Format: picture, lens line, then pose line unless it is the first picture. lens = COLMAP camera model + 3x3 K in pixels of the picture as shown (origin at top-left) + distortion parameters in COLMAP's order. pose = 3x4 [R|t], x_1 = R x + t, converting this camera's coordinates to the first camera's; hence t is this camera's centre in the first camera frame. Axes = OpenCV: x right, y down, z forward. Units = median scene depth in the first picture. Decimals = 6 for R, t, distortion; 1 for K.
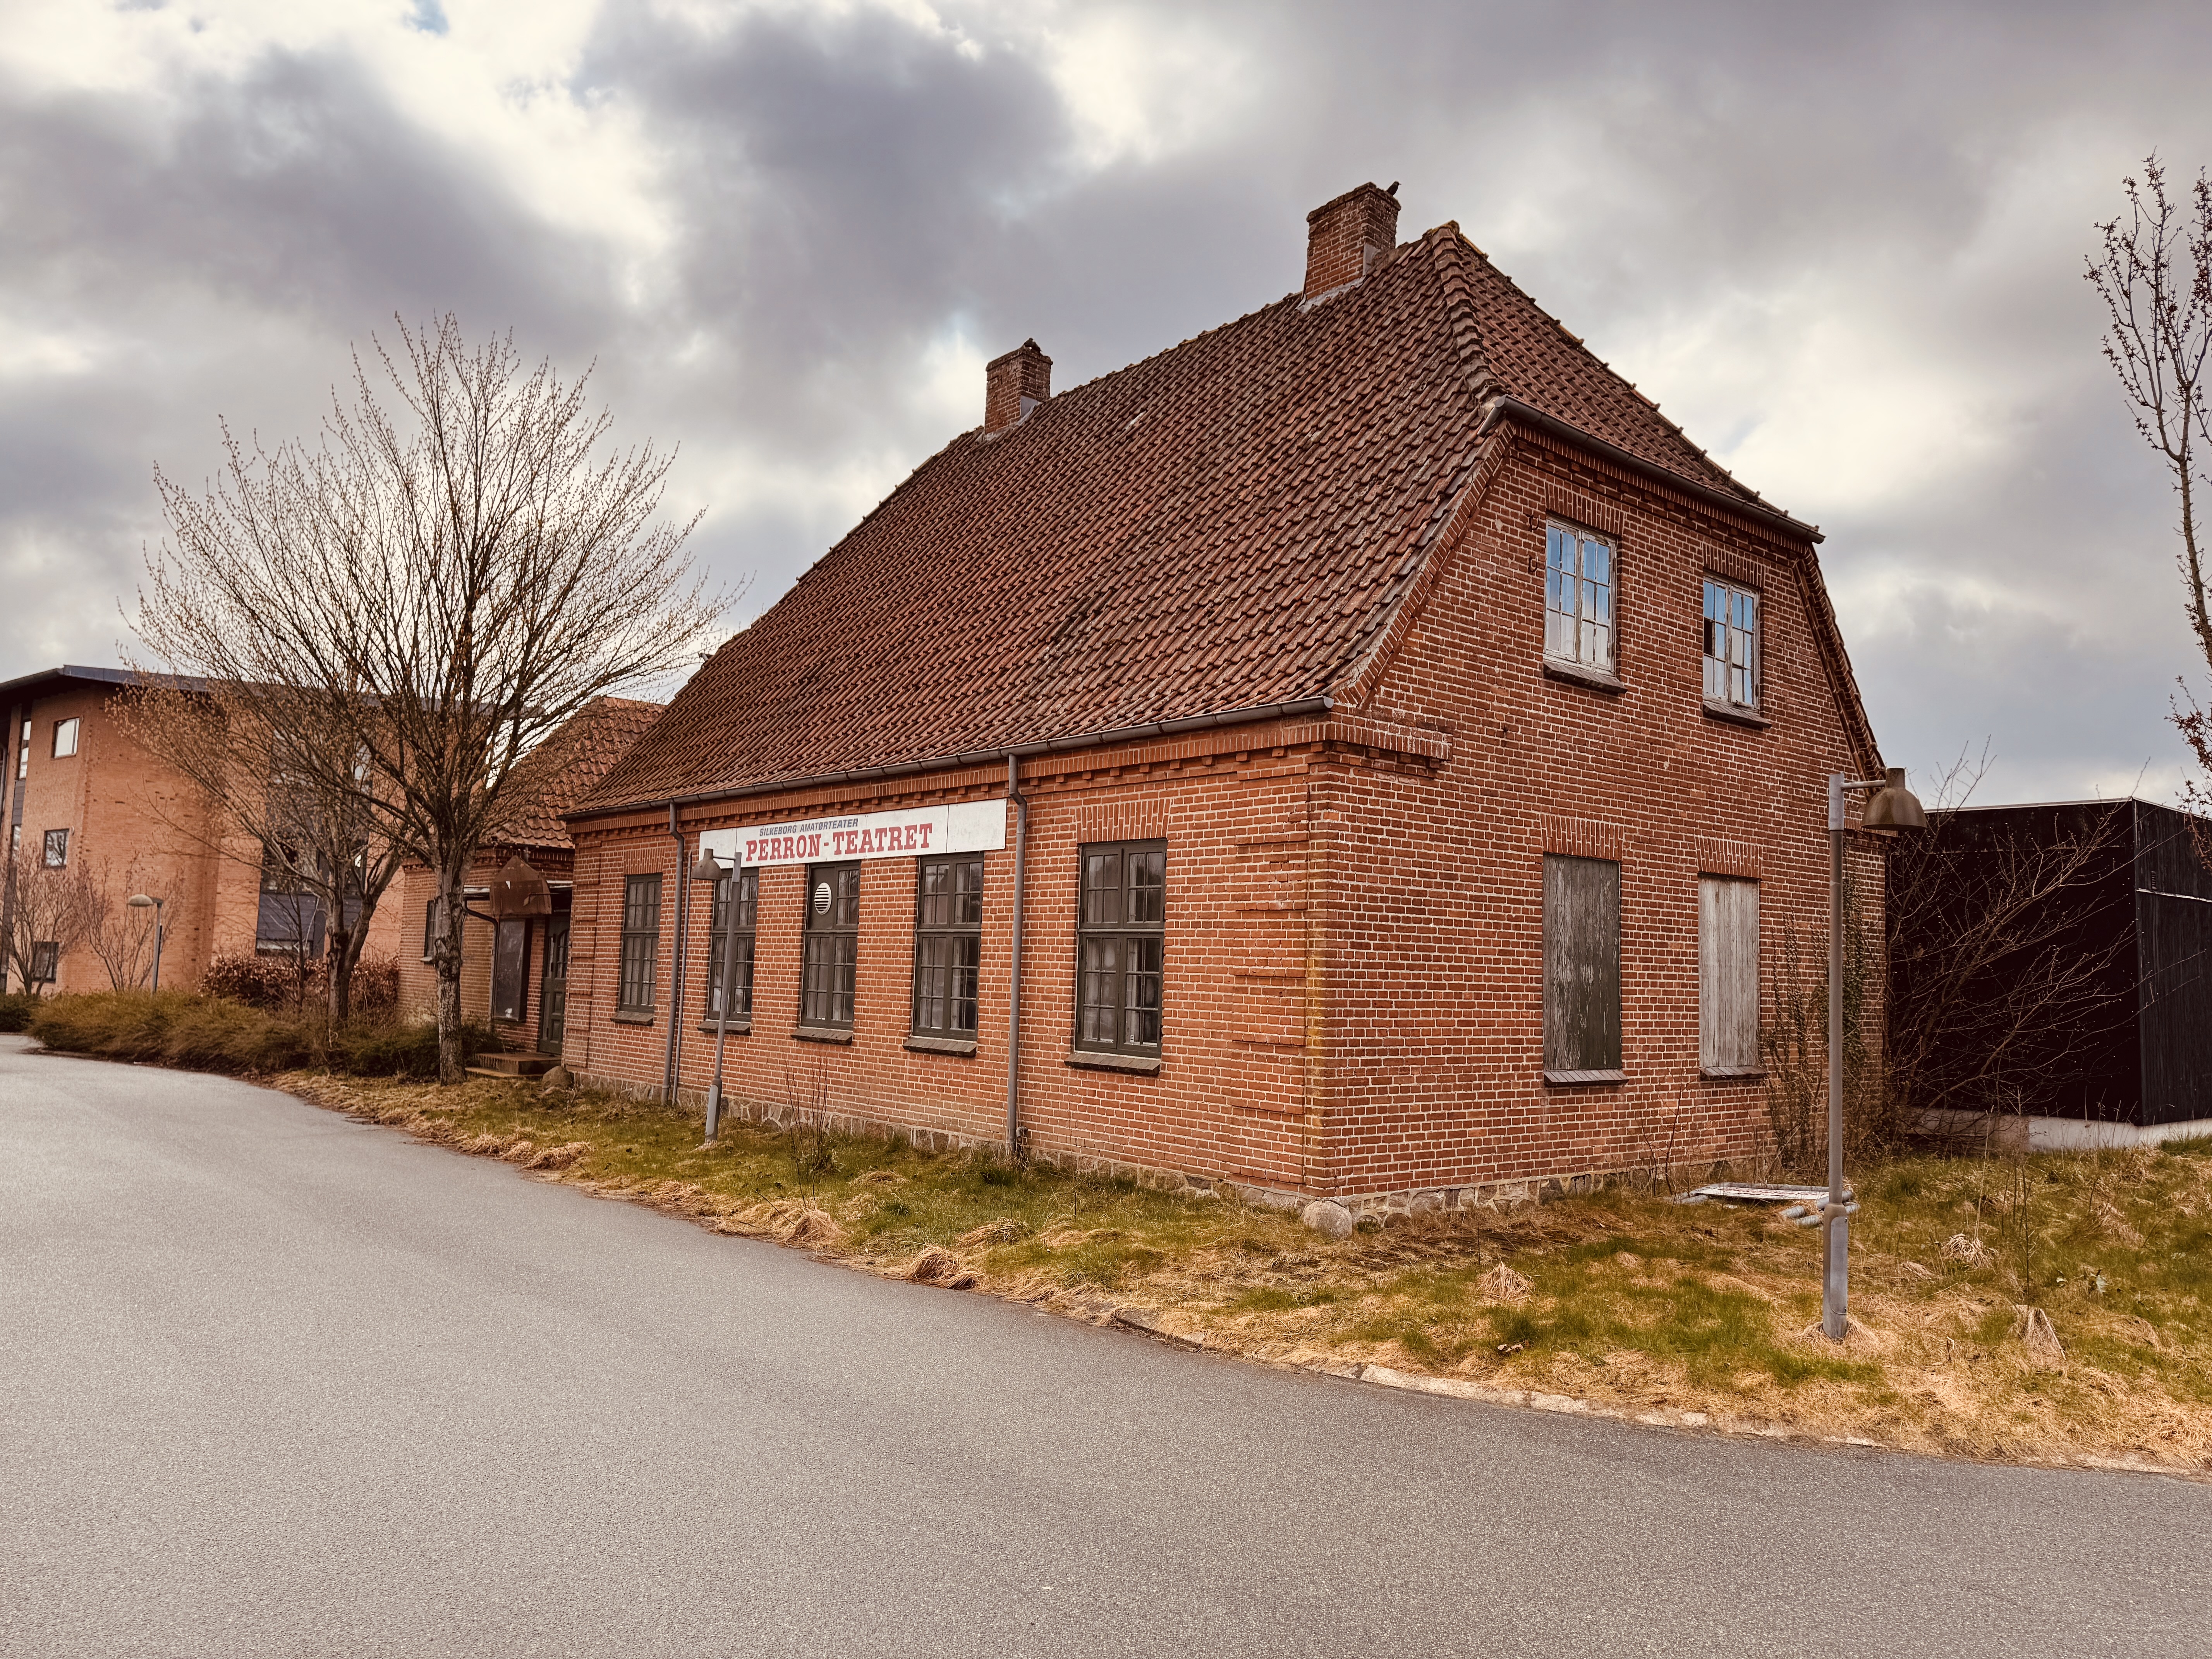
lens RADIAL K [[1558.2, 0, 1106.0], [0, 1558.2, 829.5], [0, 0, 1]] dist [0.084055, -0.134735]
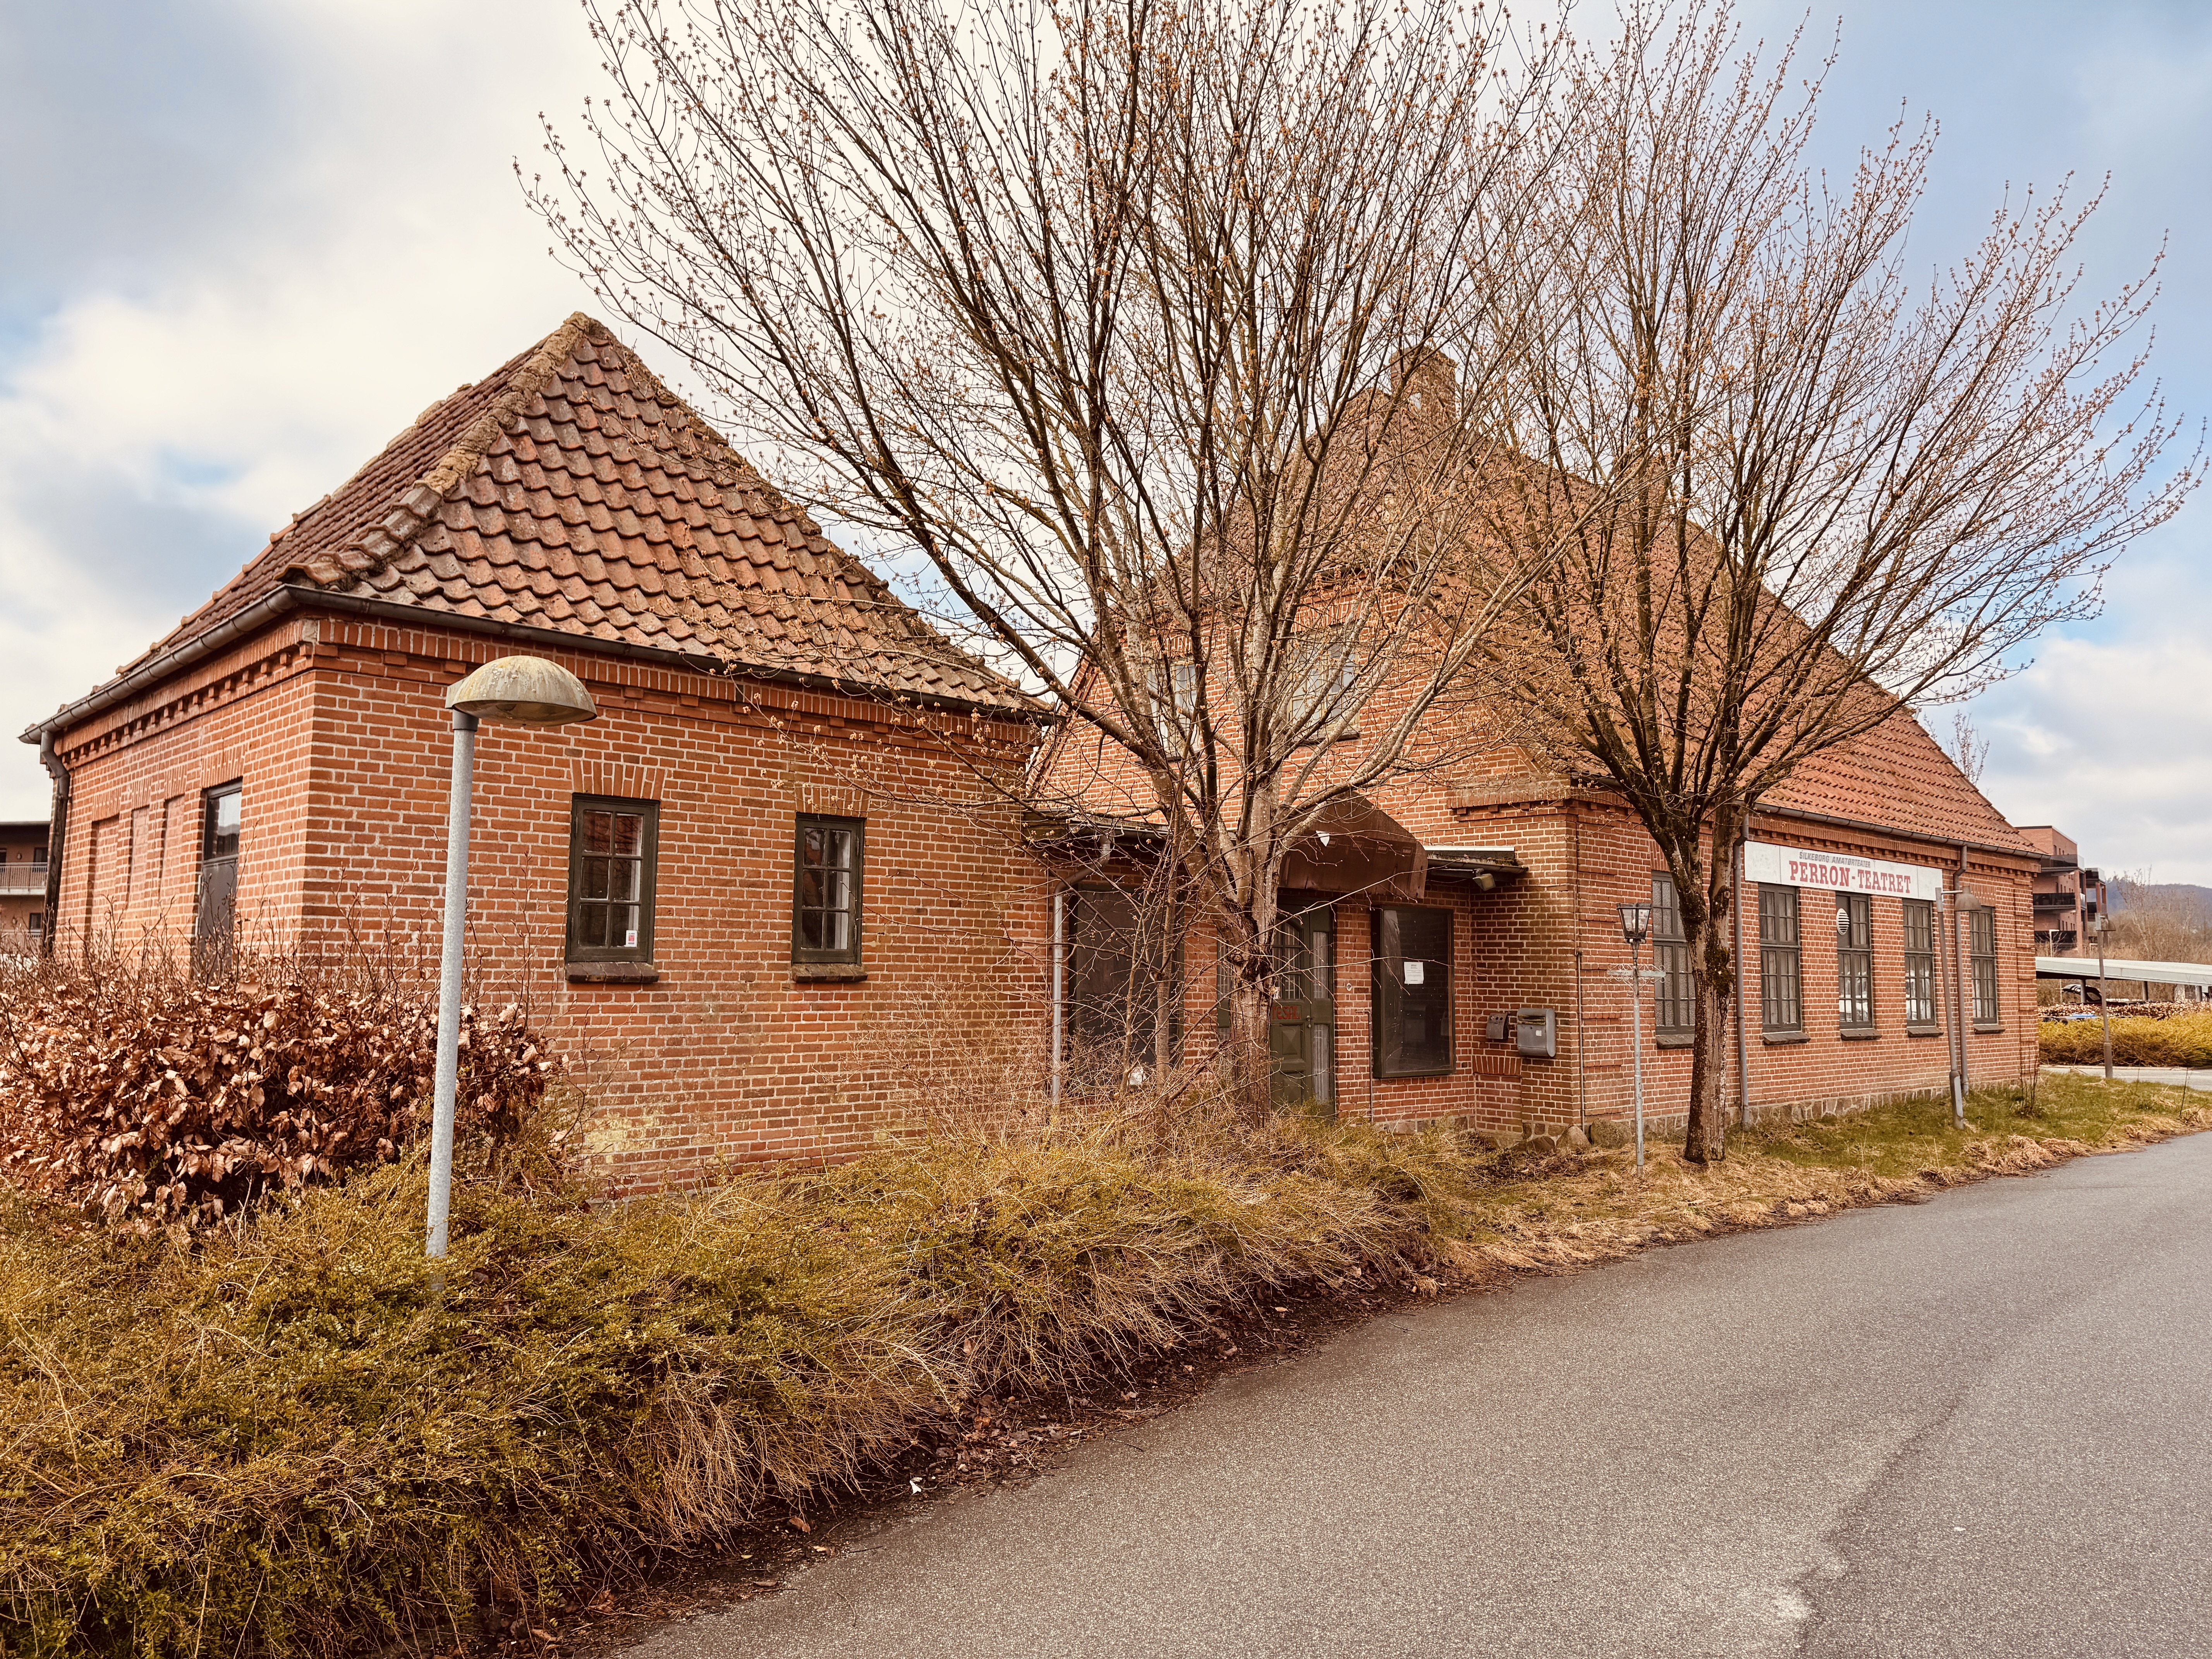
lens RADIAL K [[1558.2, 0, 1106.0], [0, 1558.2, 829.5], [0, 0, 1]] dist [0.084055, -0.134735]
pose [[-0.035731, 0.059165, 0.997609, -1.405139], [-0.106103, 0.992379, -0.062655, 0.112436], [-0.993713, -0.108088, -0.029181, 1.643744]]
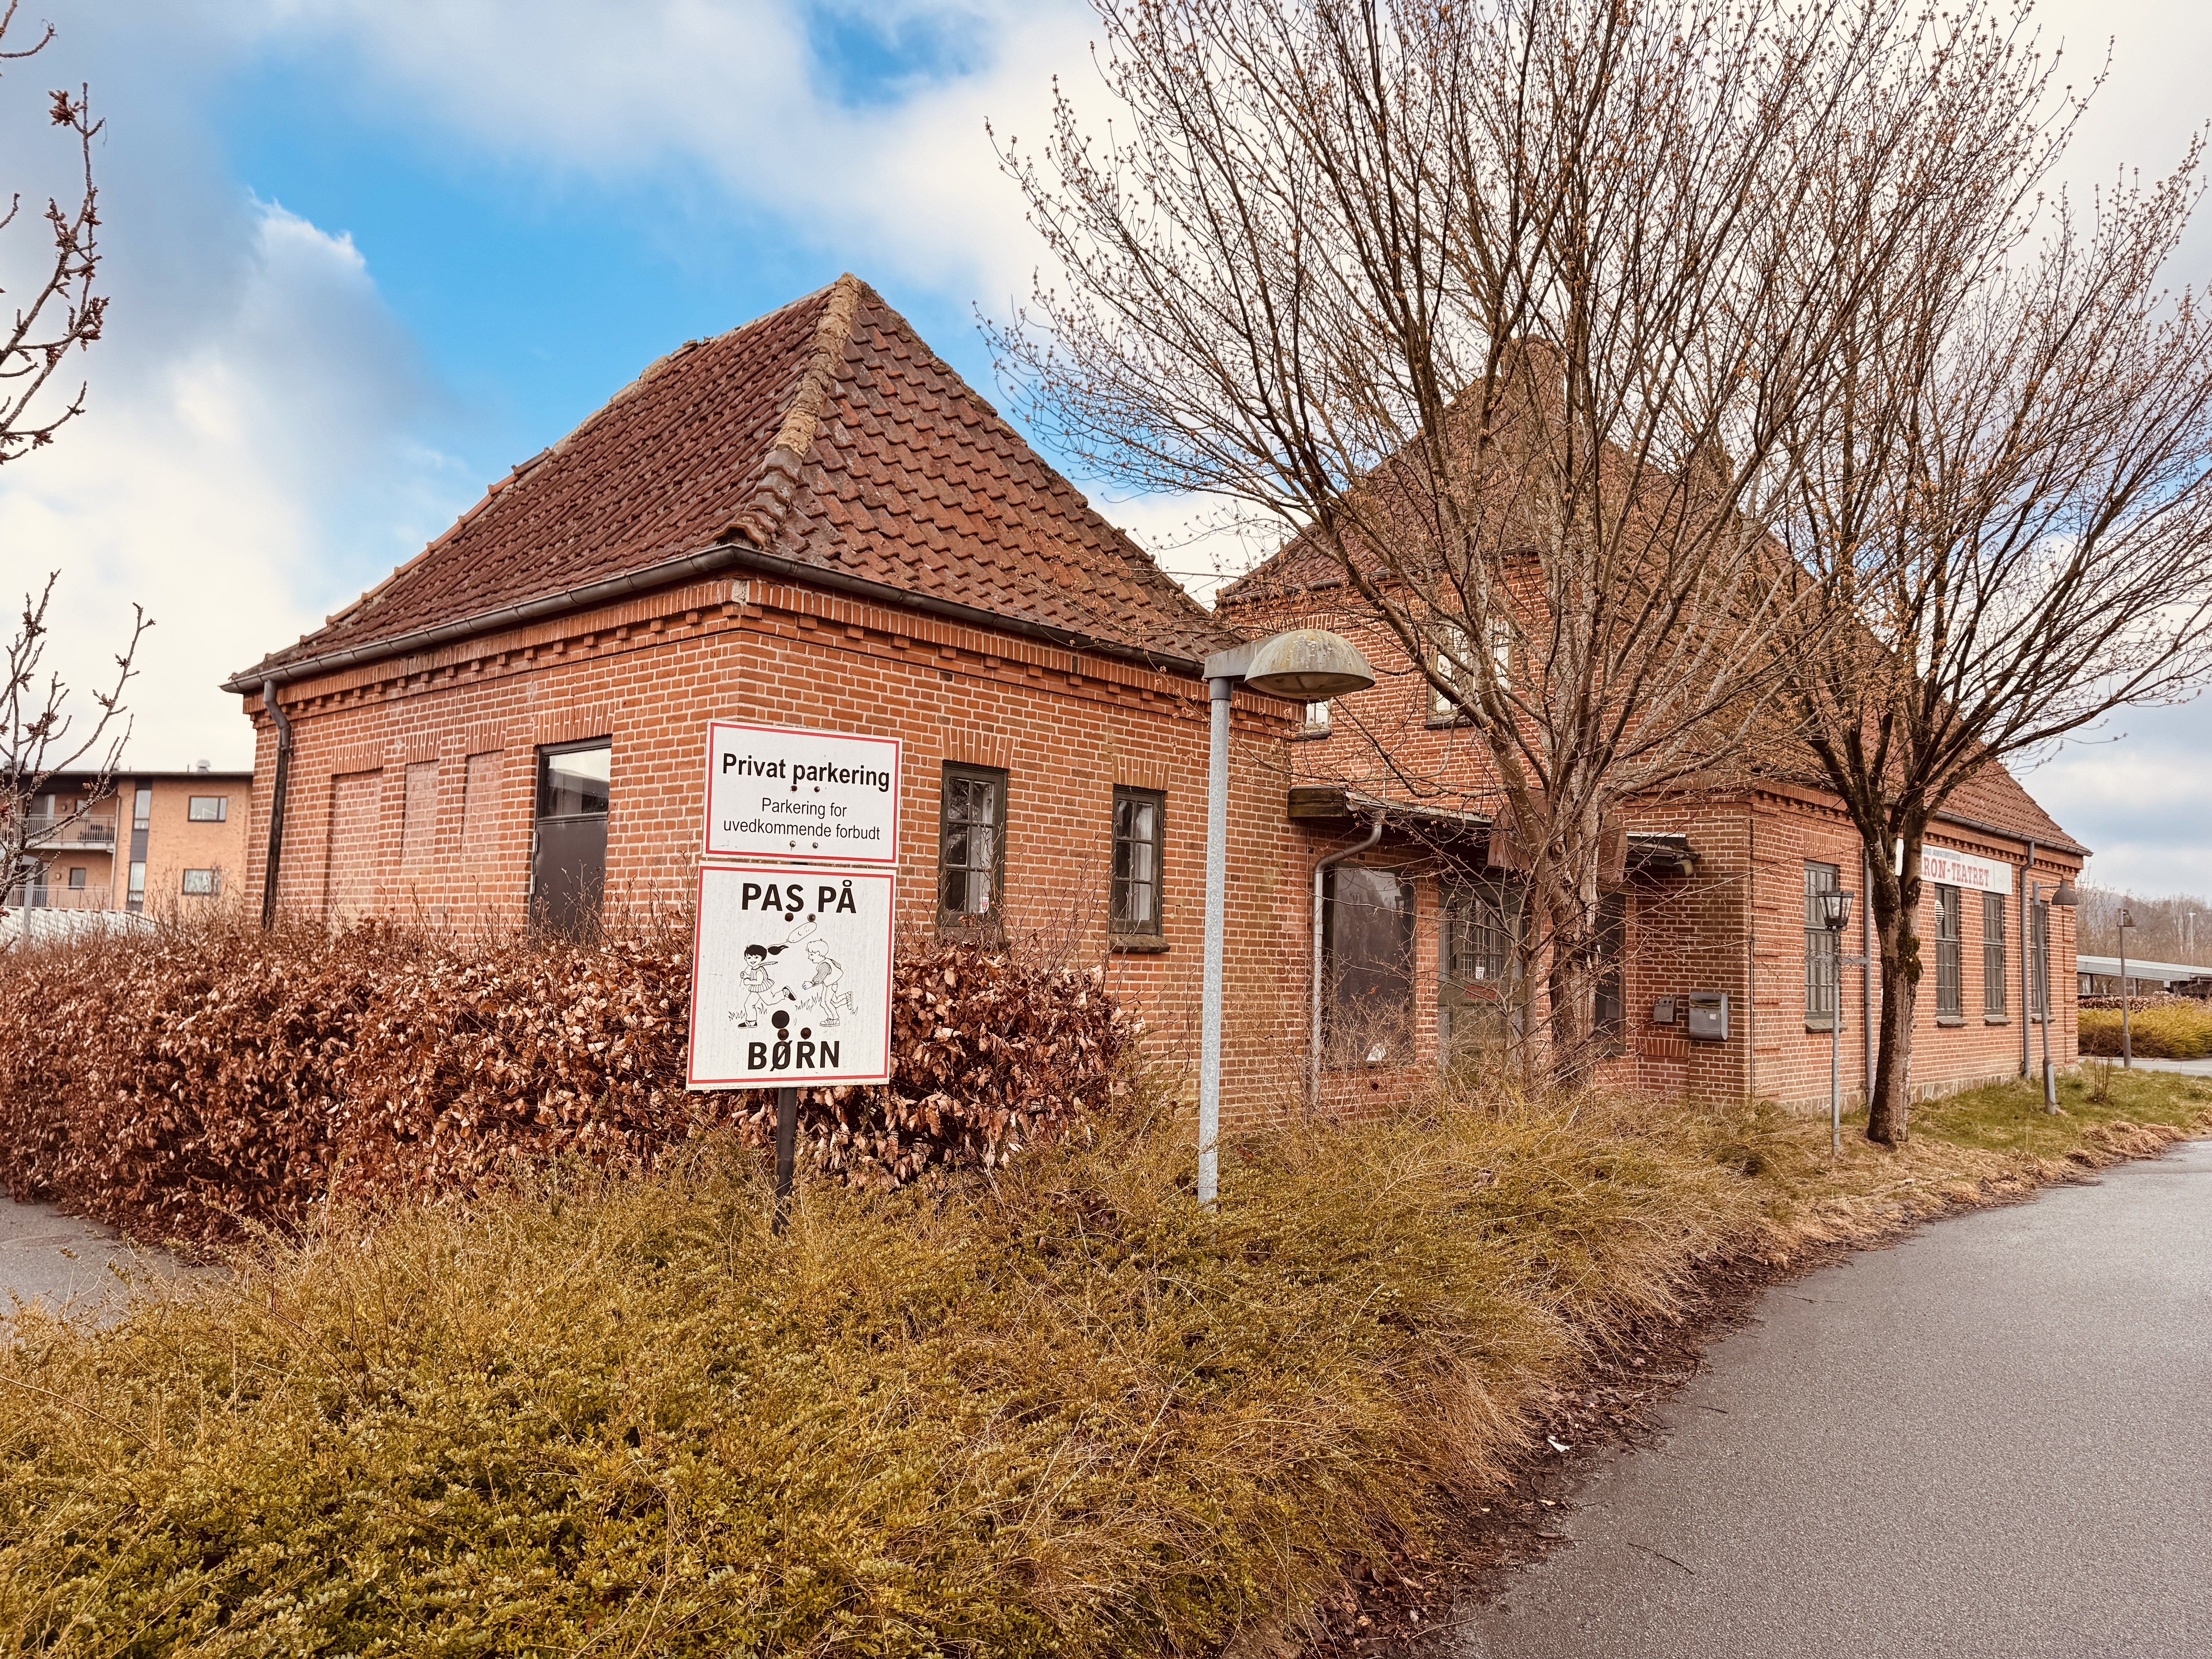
lens RADIAL K [[1558.2, 0, 1106.0], [0, 1558.2, 829.5], [0, 0, 1]] dist [0.084055, -0.134735]
pose [[-0.088776, 0.042379, 0.995150, -1.401946], [-0.126598, 0.990512, -0.053475, 0.132129], [-0.987974, -0.130731, -0.082568, 1.805090]]
